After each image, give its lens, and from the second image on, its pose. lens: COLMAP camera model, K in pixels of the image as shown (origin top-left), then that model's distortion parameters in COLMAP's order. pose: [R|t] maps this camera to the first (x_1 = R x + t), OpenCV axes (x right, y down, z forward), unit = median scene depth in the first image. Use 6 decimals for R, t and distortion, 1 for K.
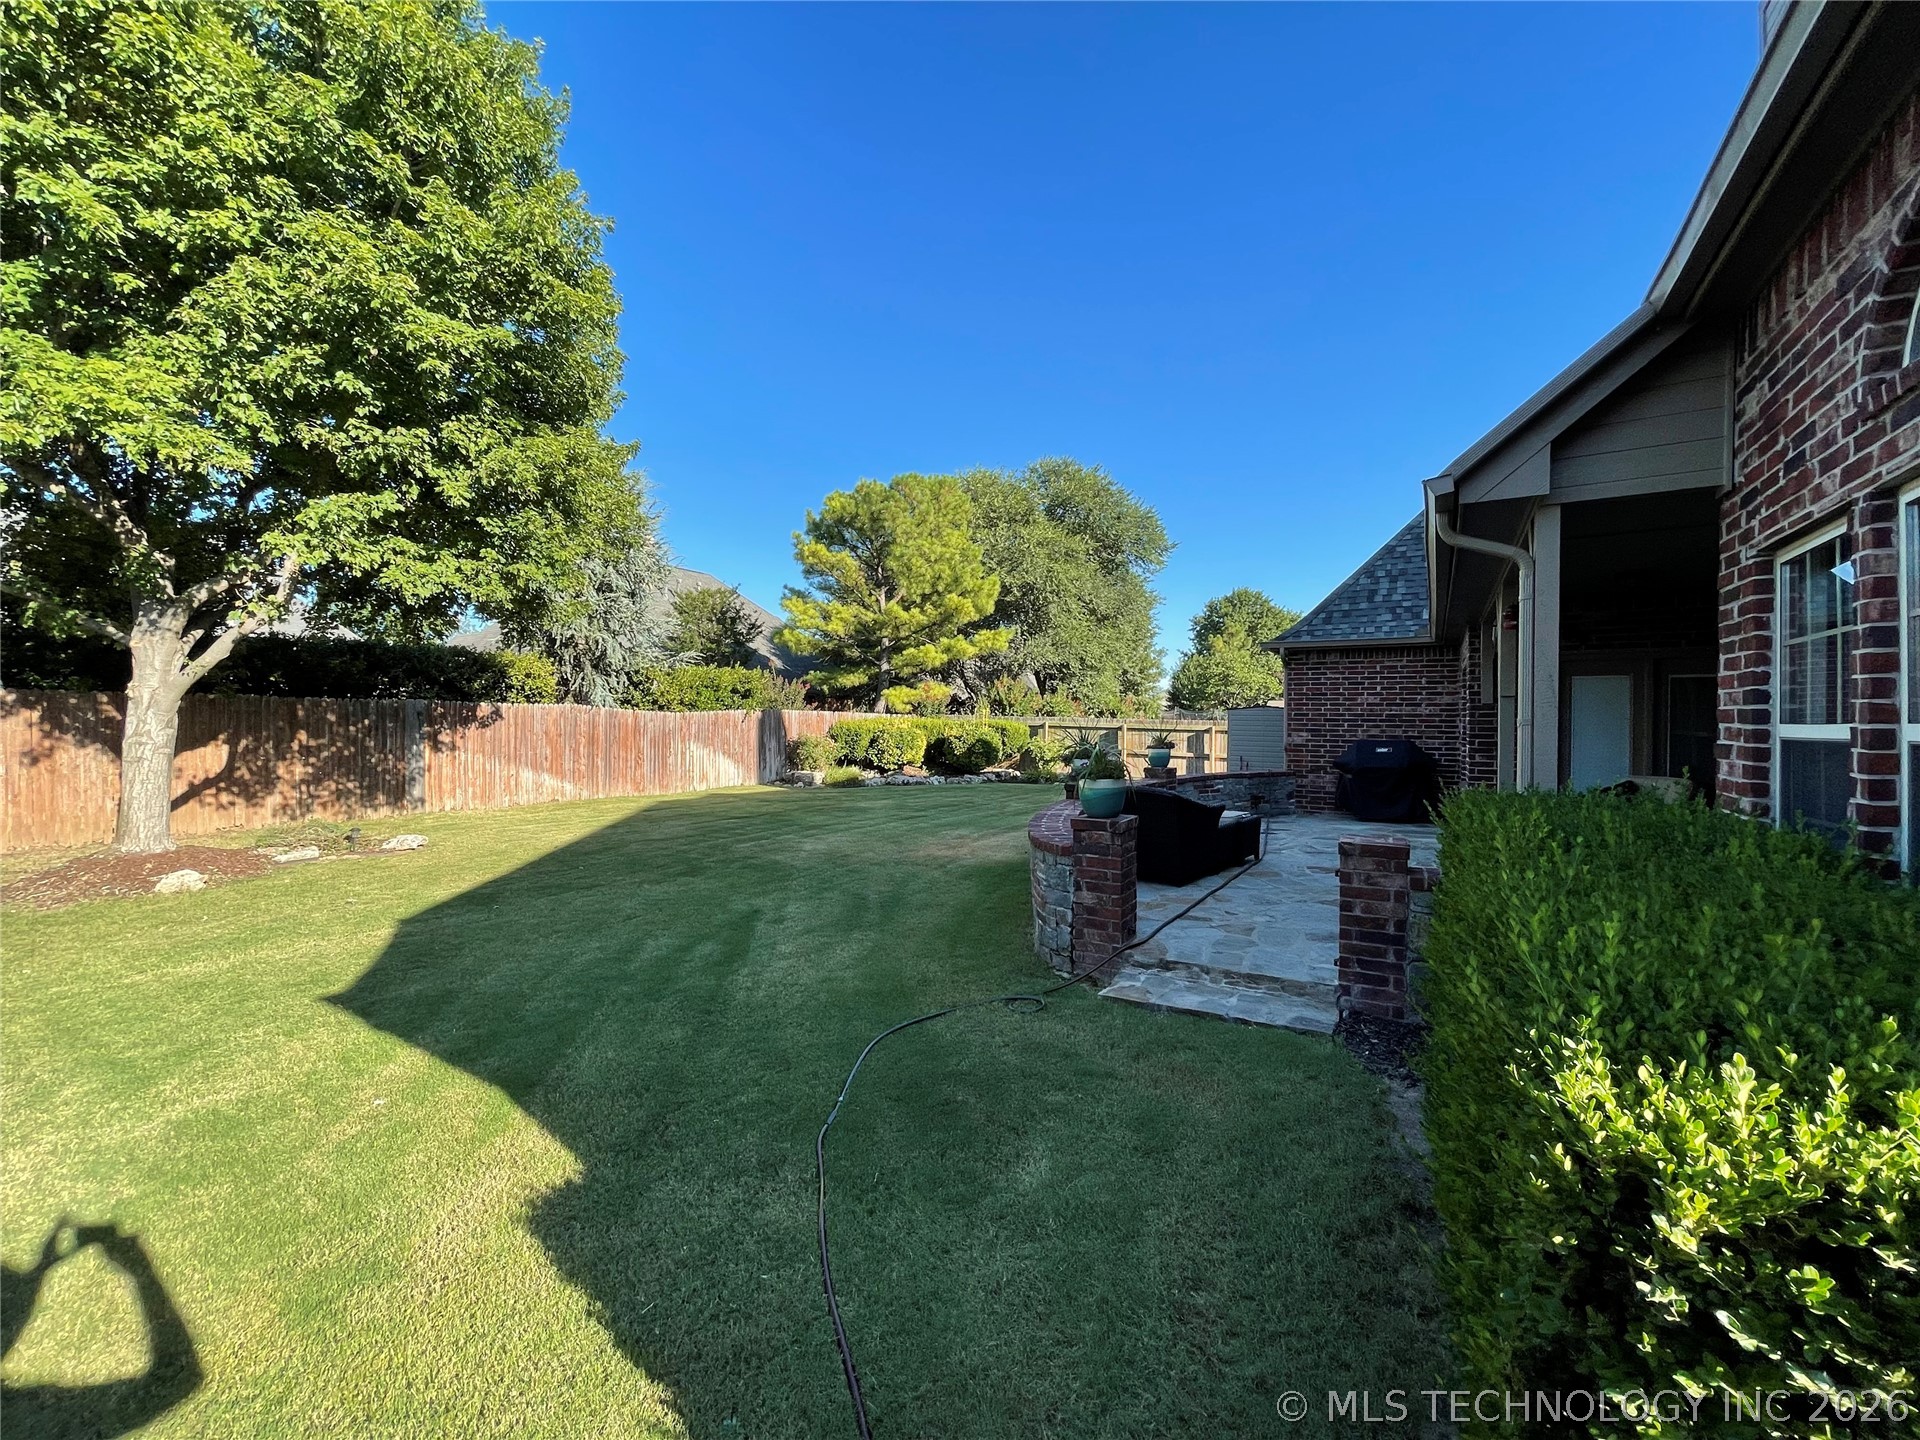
lens RADIAL K [[772.0, 0, 964.0], [0, 772.0, 717.6], [0, 0, 1]] dist [-0.004234, -0.000260]
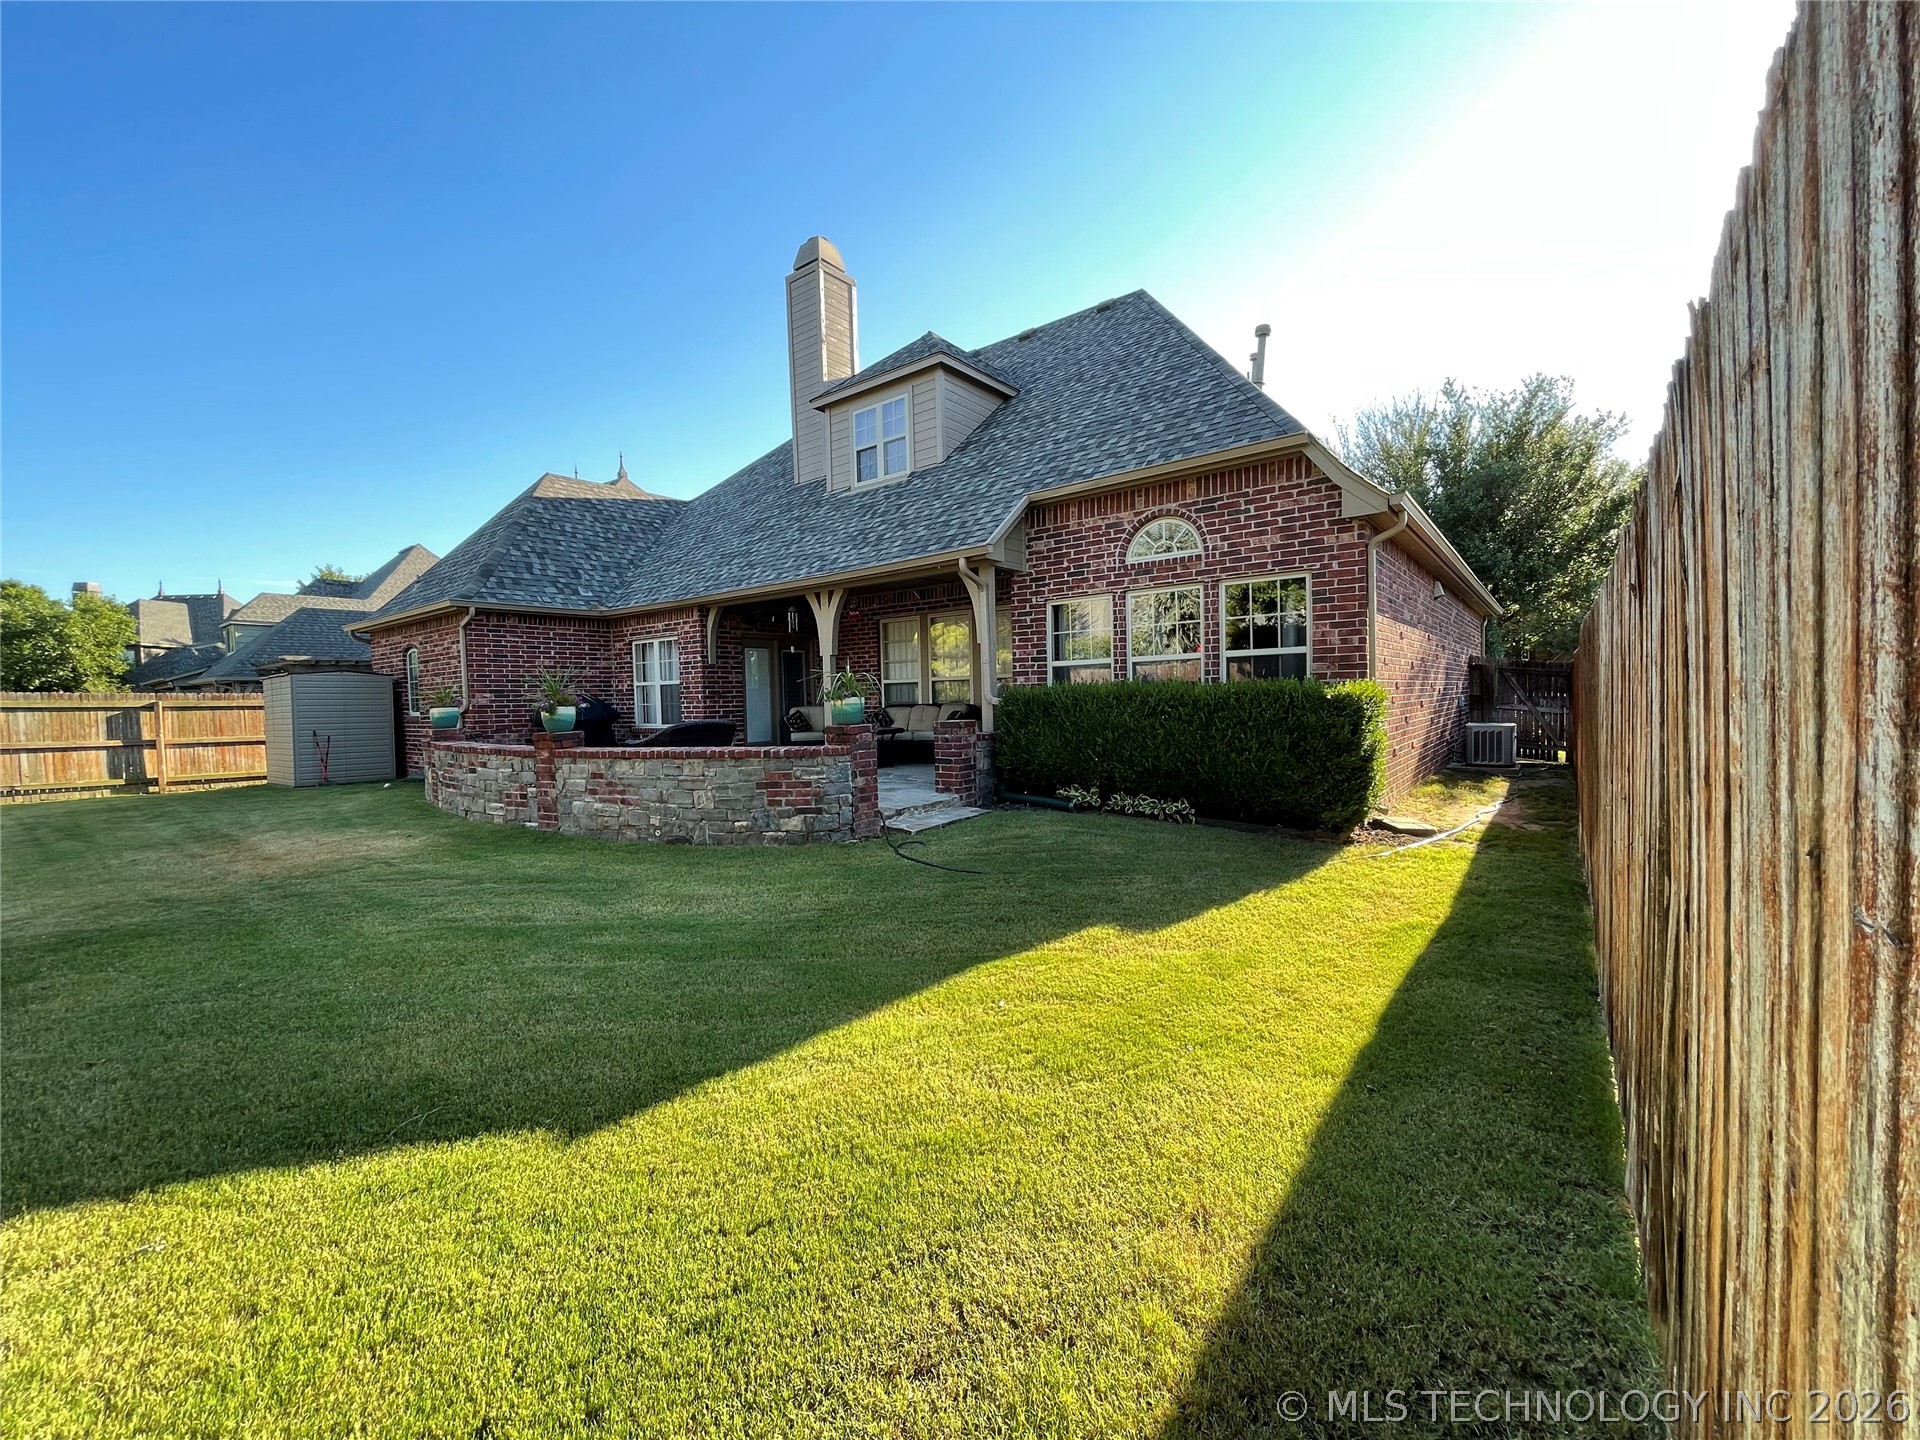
lens RADIAL K [[772.0, 0, 963.4], [0, 772.0, 721.7], [0, 0, 1]] dist [-0.004234, -0.000260]
pose [[0.120092, -0.040162, 0.991950, -0.698758], [0.020582, 0.999067, 0.037958, 0.043916], [-0.992549, 0.015857, 0.120806, 0.375134]]
